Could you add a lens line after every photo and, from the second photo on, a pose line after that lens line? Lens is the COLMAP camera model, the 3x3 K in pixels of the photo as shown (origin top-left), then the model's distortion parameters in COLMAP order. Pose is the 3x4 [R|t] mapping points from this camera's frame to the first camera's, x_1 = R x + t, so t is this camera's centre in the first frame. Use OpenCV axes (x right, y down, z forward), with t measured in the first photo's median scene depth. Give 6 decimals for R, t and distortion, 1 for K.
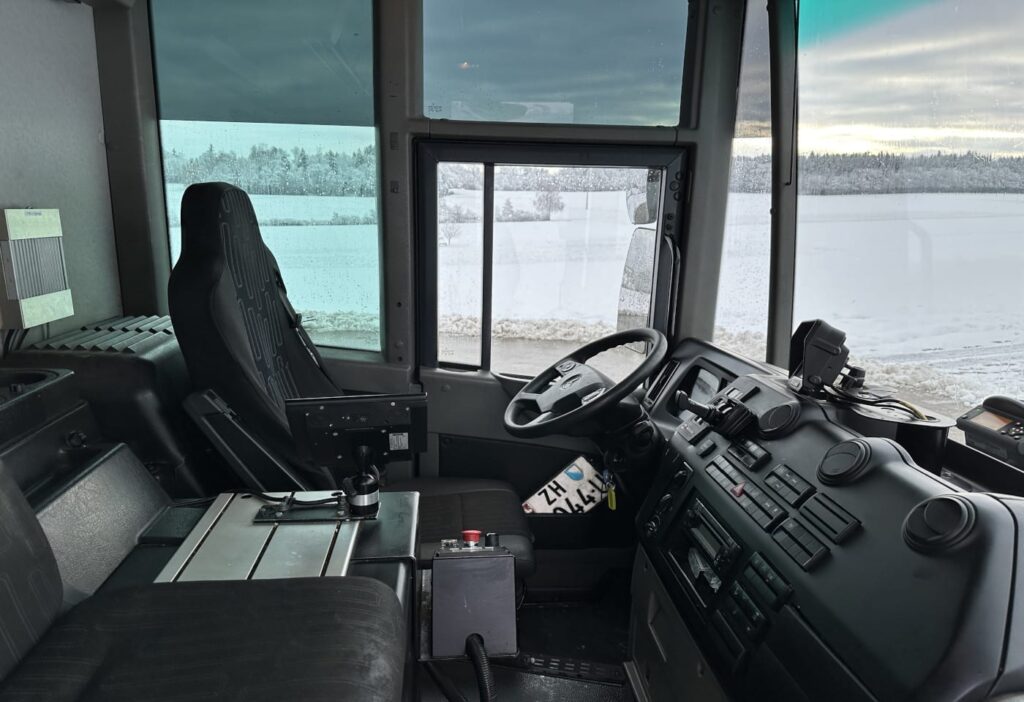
lens RADIAL K [[717.2, 0, 510.0], [0, 717.2, 359.4], [0, 0, 1]] dist [0.059232, -0.074166]
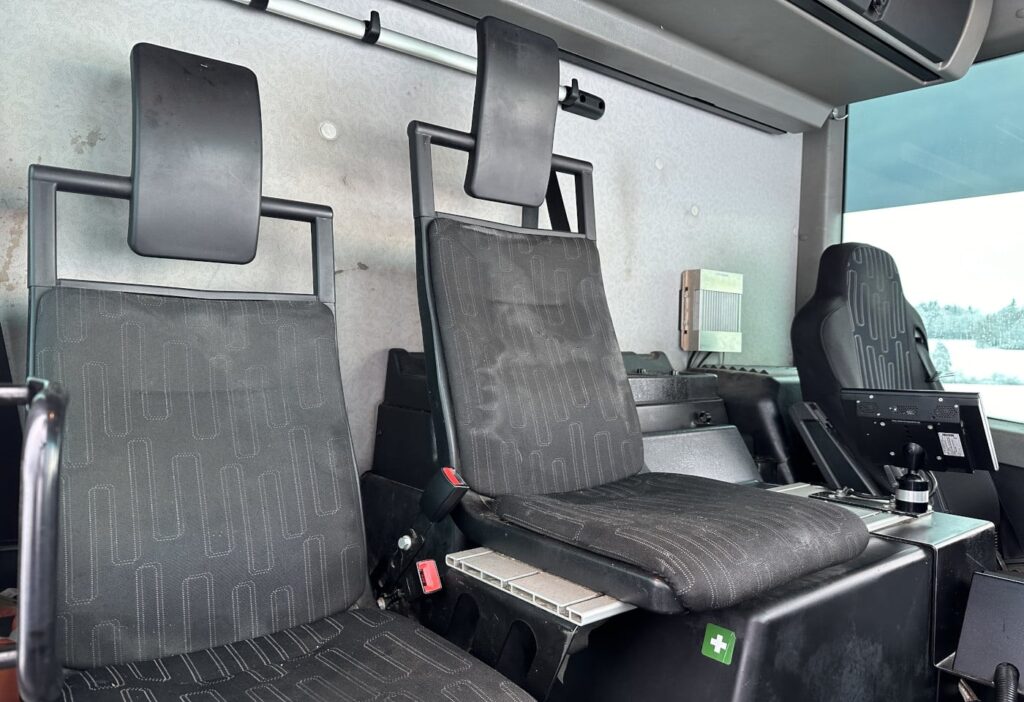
lens RADIAL K [[717.2, 0, 514.1], [0, 717.2, 345.6], [0, 0, 1]] dist [0.059232, -0.074166]
pose [[0.546171, 0.003218, -0.837668, 0.286325], [-0.203518, 0.970540, -0.128968, 0.188931], [0.812575, 0.240919, 0.530736, -0.044801]]
